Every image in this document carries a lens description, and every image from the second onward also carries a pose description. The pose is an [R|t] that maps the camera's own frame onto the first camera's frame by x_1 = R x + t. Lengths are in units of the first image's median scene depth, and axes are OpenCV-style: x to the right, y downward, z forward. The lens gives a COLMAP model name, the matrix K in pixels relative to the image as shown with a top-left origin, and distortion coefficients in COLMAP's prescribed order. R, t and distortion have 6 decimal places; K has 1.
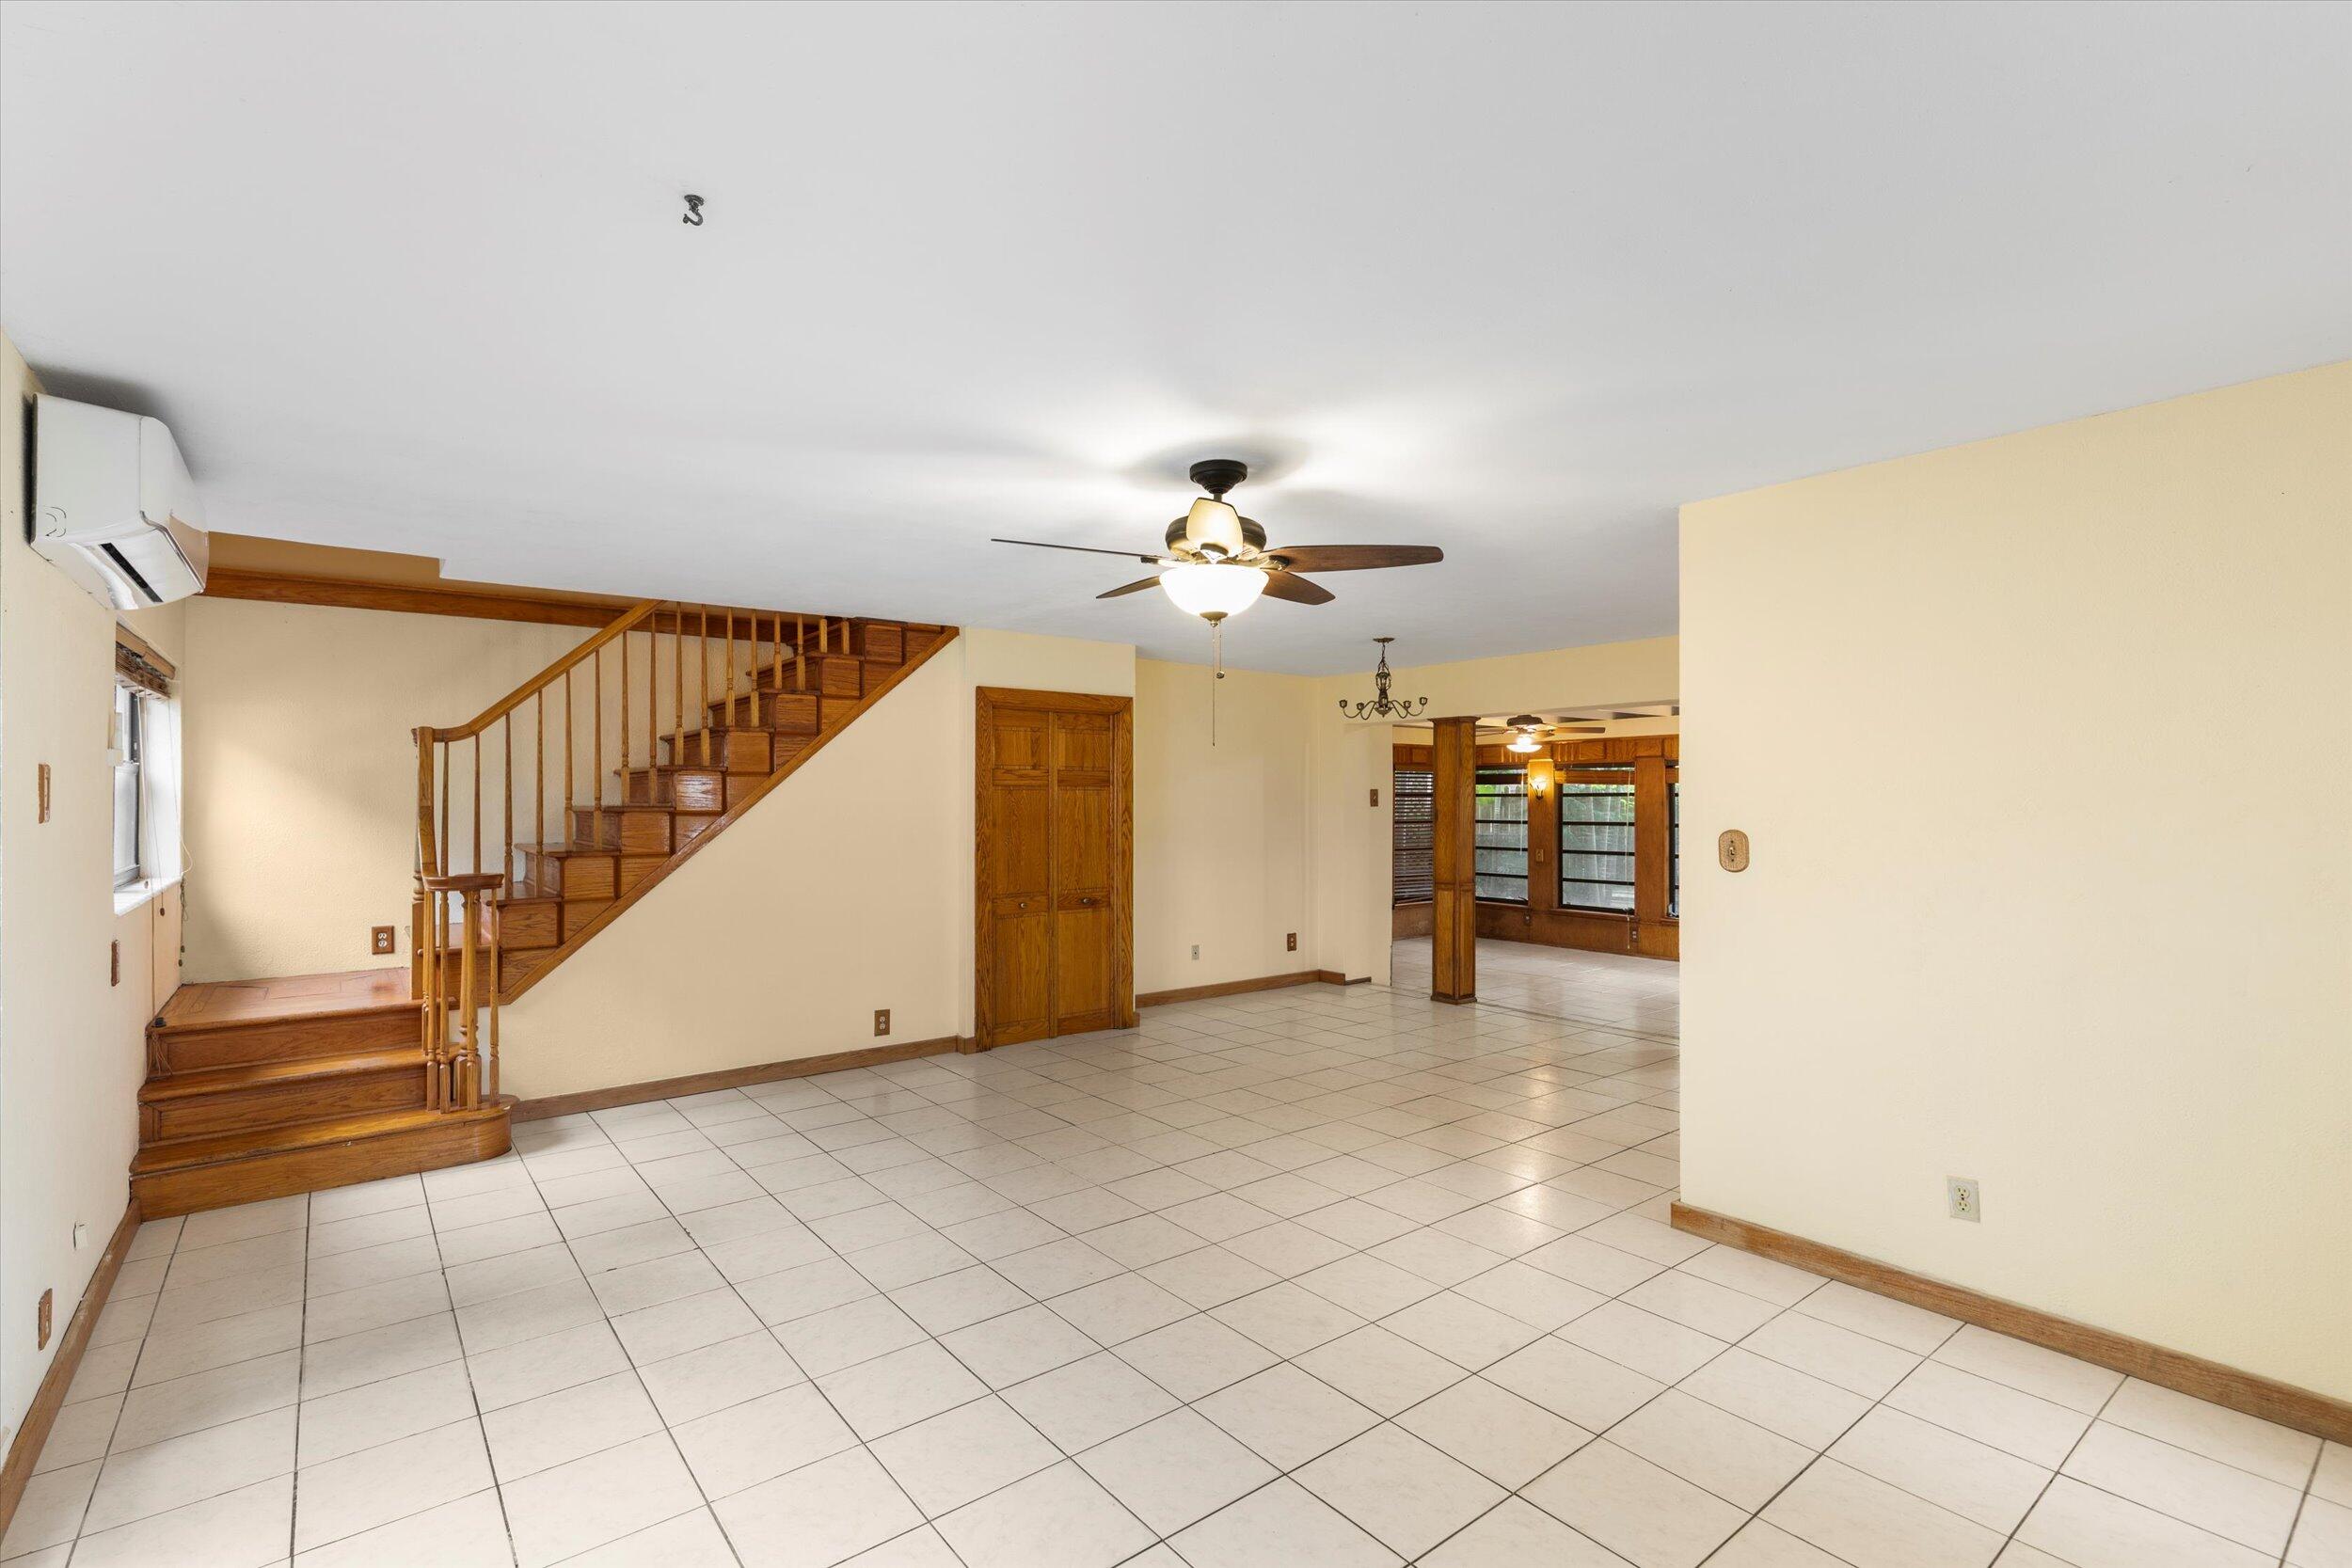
lens RADIAL K [[1058.0, 0, 1174.9], [0, 1058.0, 800.1], [0, 0, 1]] dist [0.012737, -0.000776]
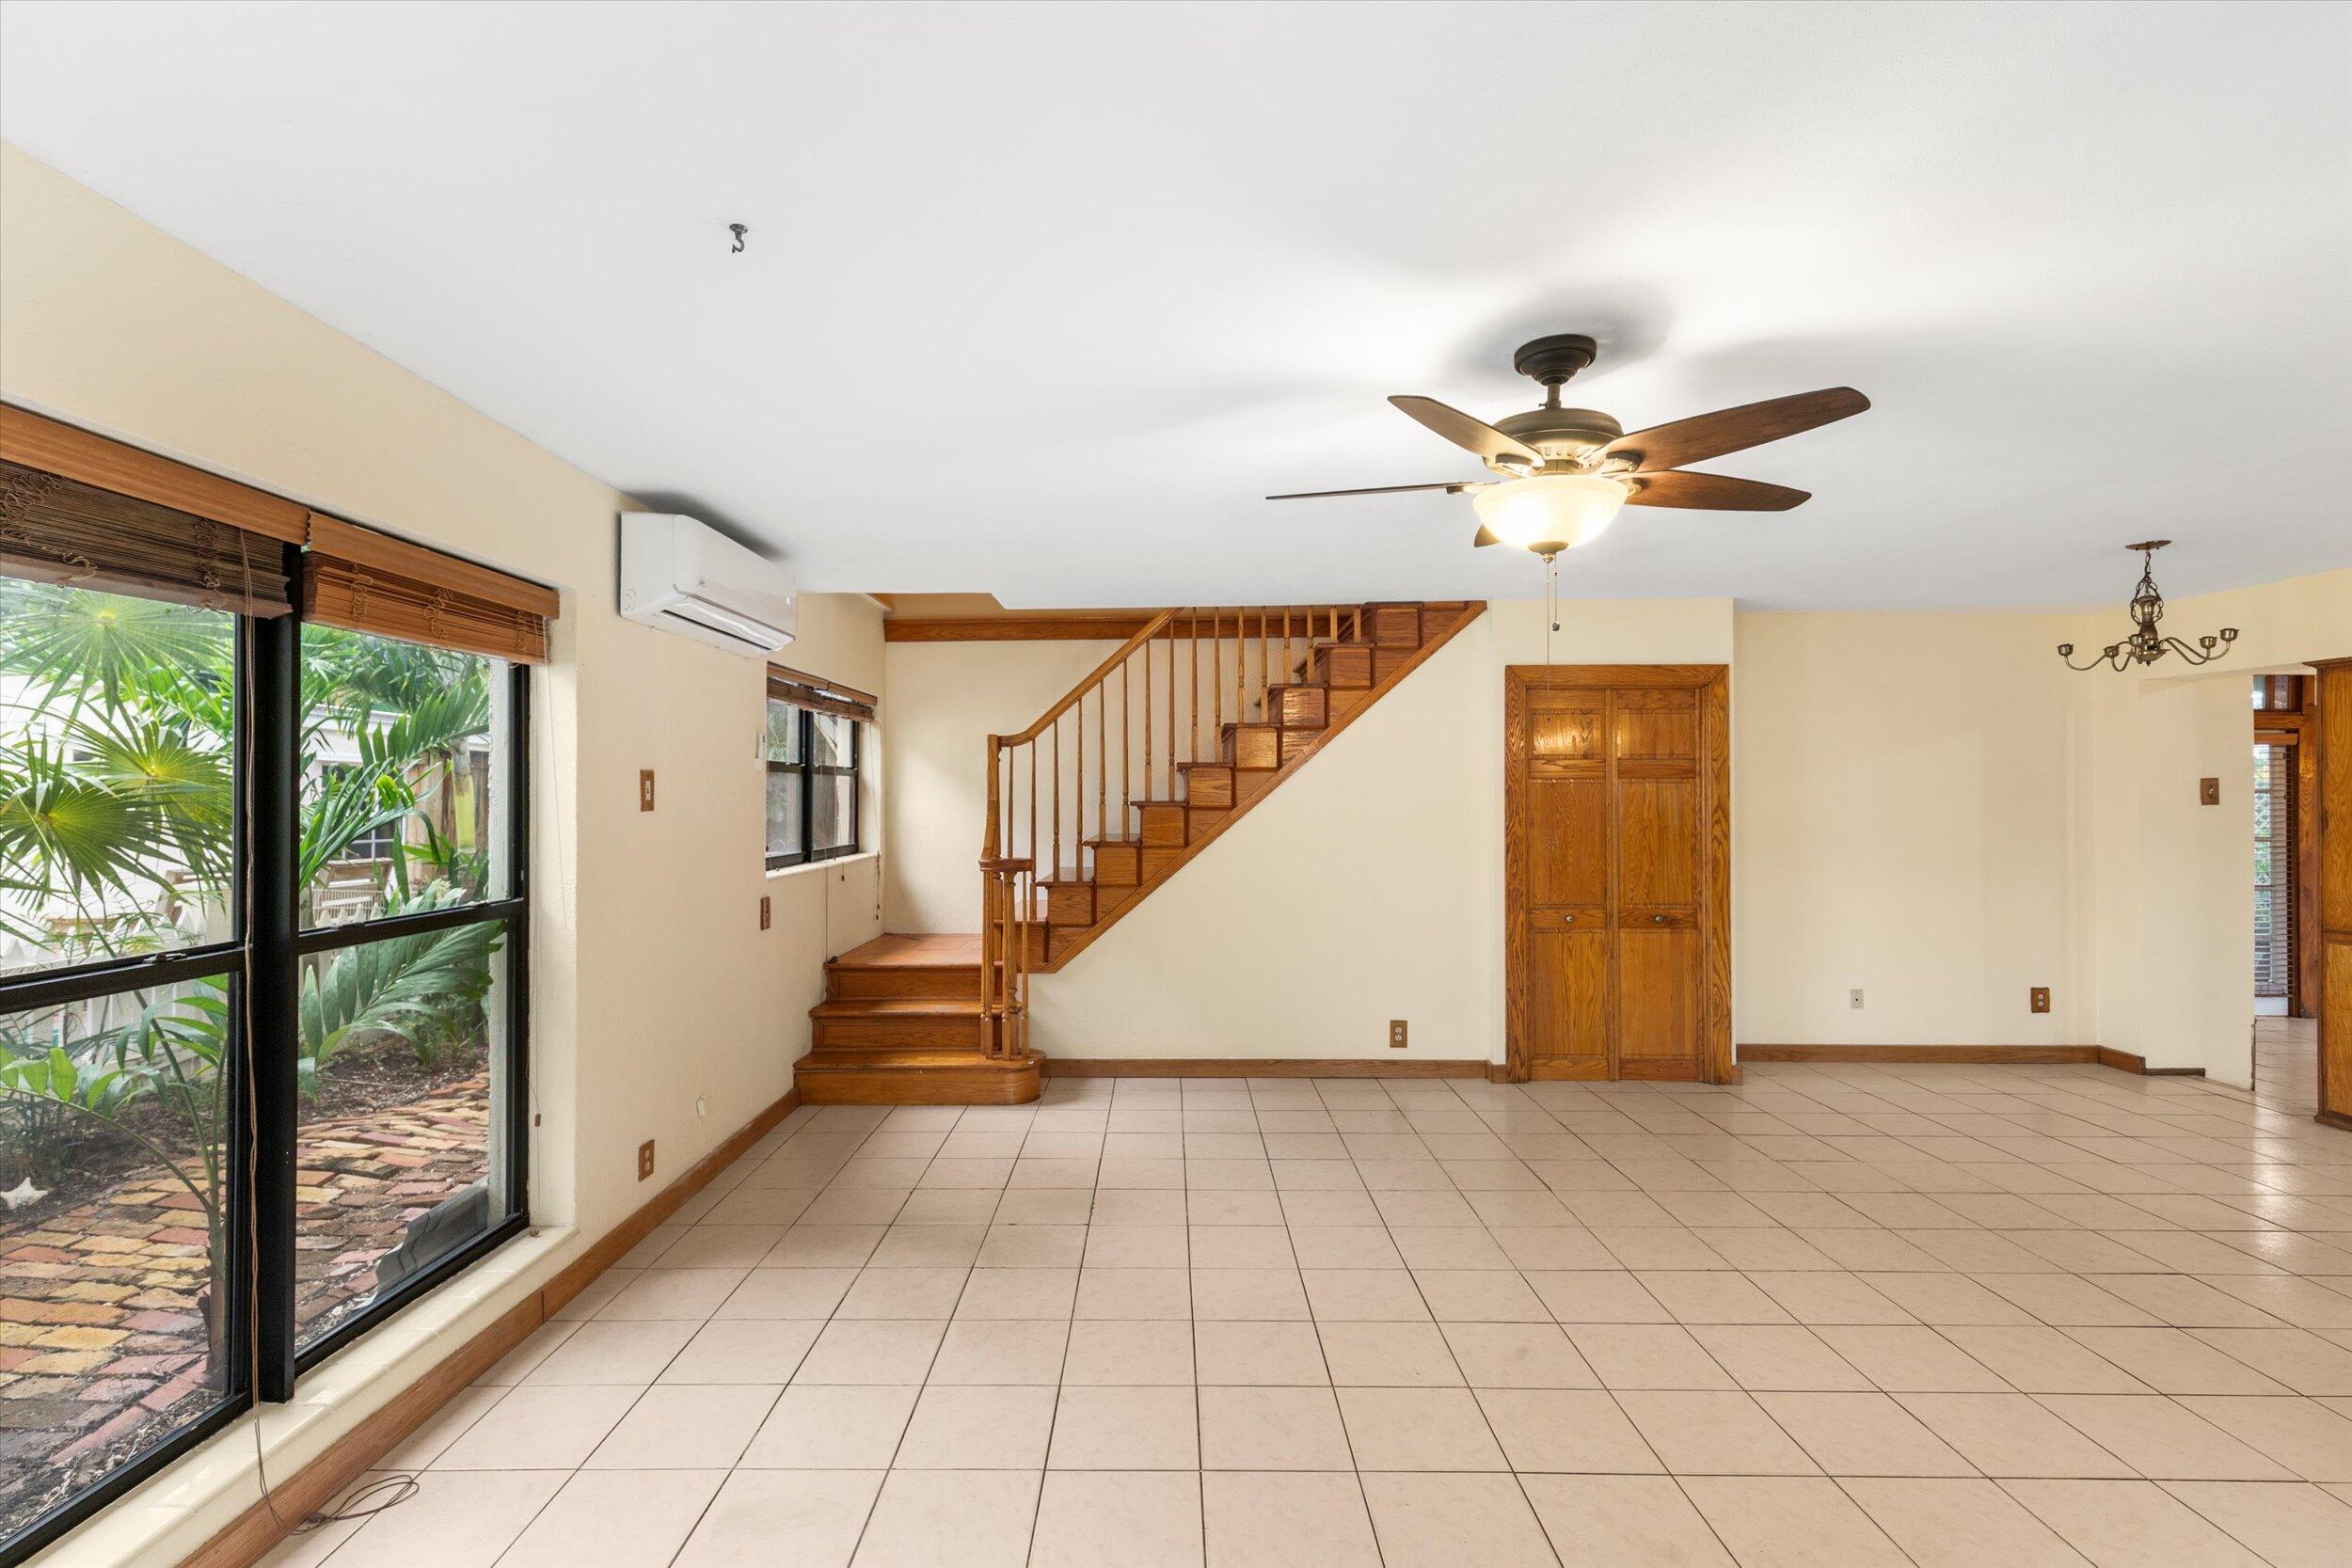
lens RADIAL K [[1090.0, 0, 1175.1], [0, 1090.0, 789.5], [0, 0, 1]] dist [0.011768, -0.000753]
pose [[0.782518, -0.004870, -0.622608, 0.167713], [0.000827, 0.999977, -0.006782, 0.001145], [0.622627, 0.004792, 0.782504, 0.124122]]
